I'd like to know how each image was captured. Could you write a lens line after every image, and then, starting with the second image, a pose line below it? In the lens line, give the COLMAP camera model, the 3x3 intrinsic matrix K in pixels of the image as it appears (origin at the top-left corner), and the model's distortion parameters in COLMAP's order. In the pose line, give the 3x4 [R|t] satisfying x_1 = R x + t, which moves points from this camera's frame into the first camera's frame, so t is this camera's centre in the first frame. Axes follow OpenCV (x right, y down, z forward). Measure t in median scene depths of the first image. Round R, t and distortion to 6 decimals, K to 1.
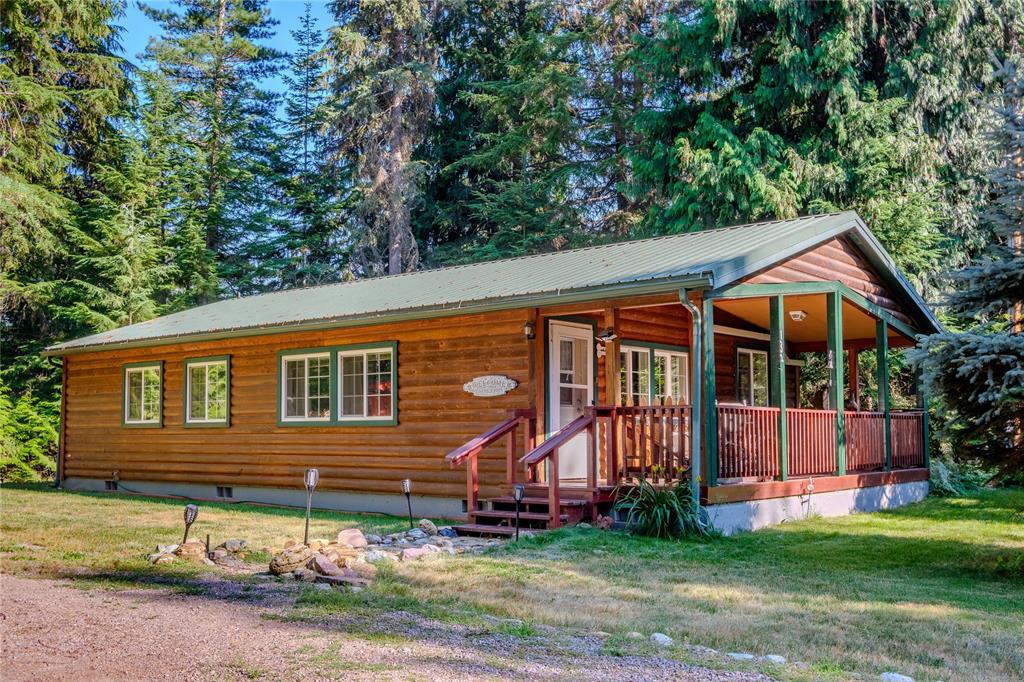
lens RADIAL K [[1053.4, 0, 513.9], [0, 1053.4, 386.5], [0, 0, 1]] dist [-0.057689, -0.004665]
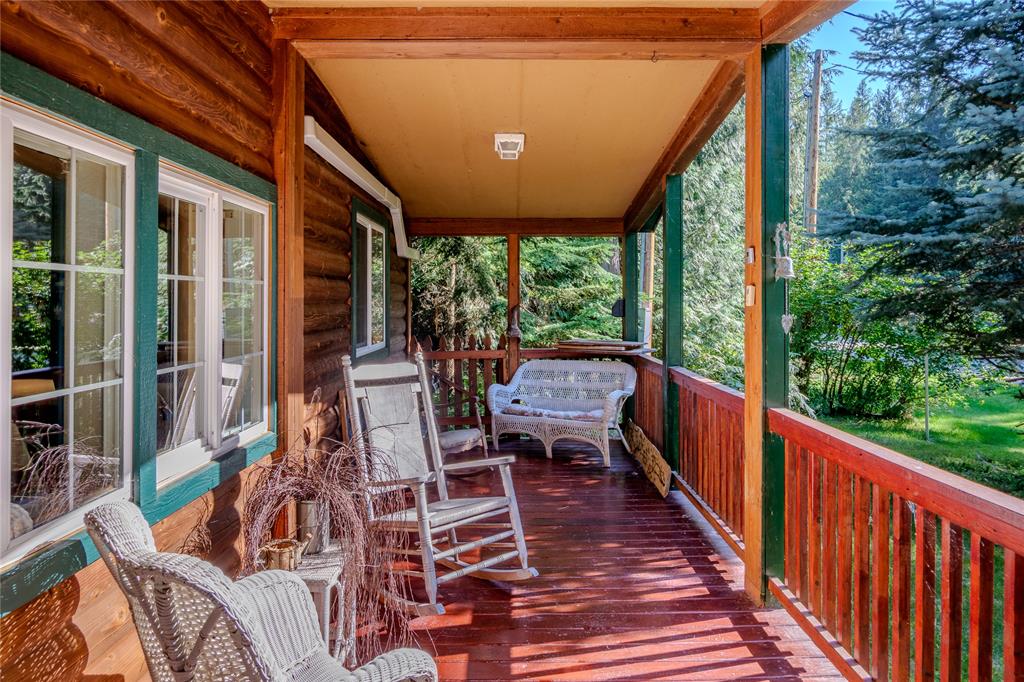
lens RADIAL K [[676.7, 0, 513.6], [0, 676.7, 297.7], [0, 0, 1]] dist [-0.000338, -0.000033]
pose [[0.768017, 0.010526, 0.640342, 0.111423], [-0.035861, 0.999003, 0.026589, -0.015084], [-0.639424, -0.043384, 0.767629, 0.928742]]
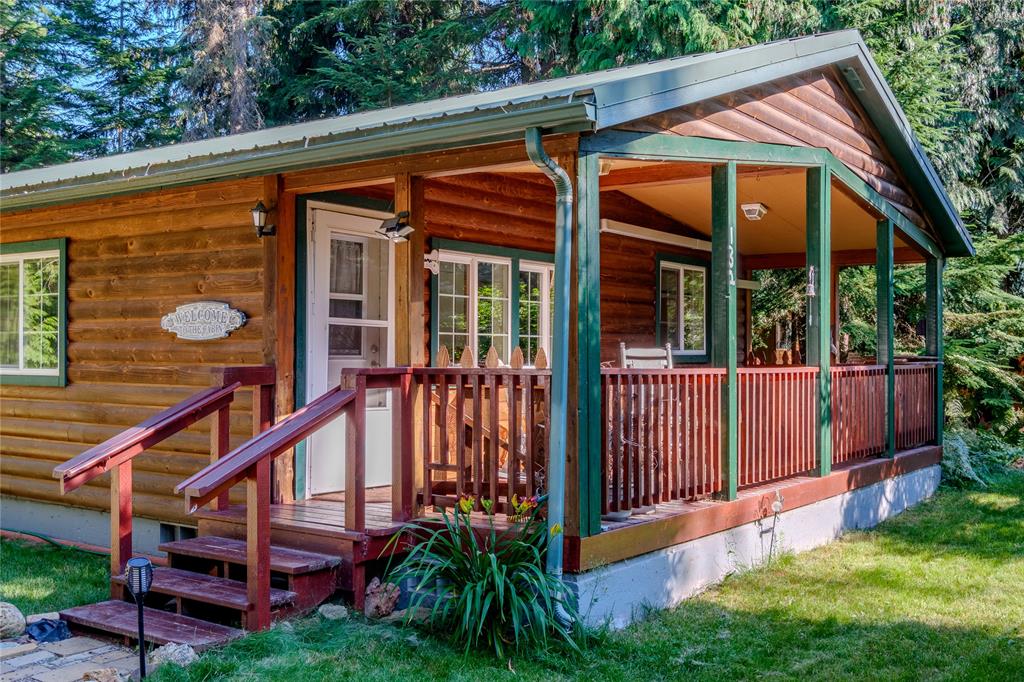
lens RADIAL K [[1075.1, 0, 512.0], [0, 1075.1, 341.0], [0, 0, 1]] dist [-0.048210, 0.000434]
pose [[0.998161, 0.010789, 0.059643, 0.101513], [-0.012860, 0.999323, 0.034461, -0.011104], [-0.059230, -0.035164, 0.997625, 0.420844]]
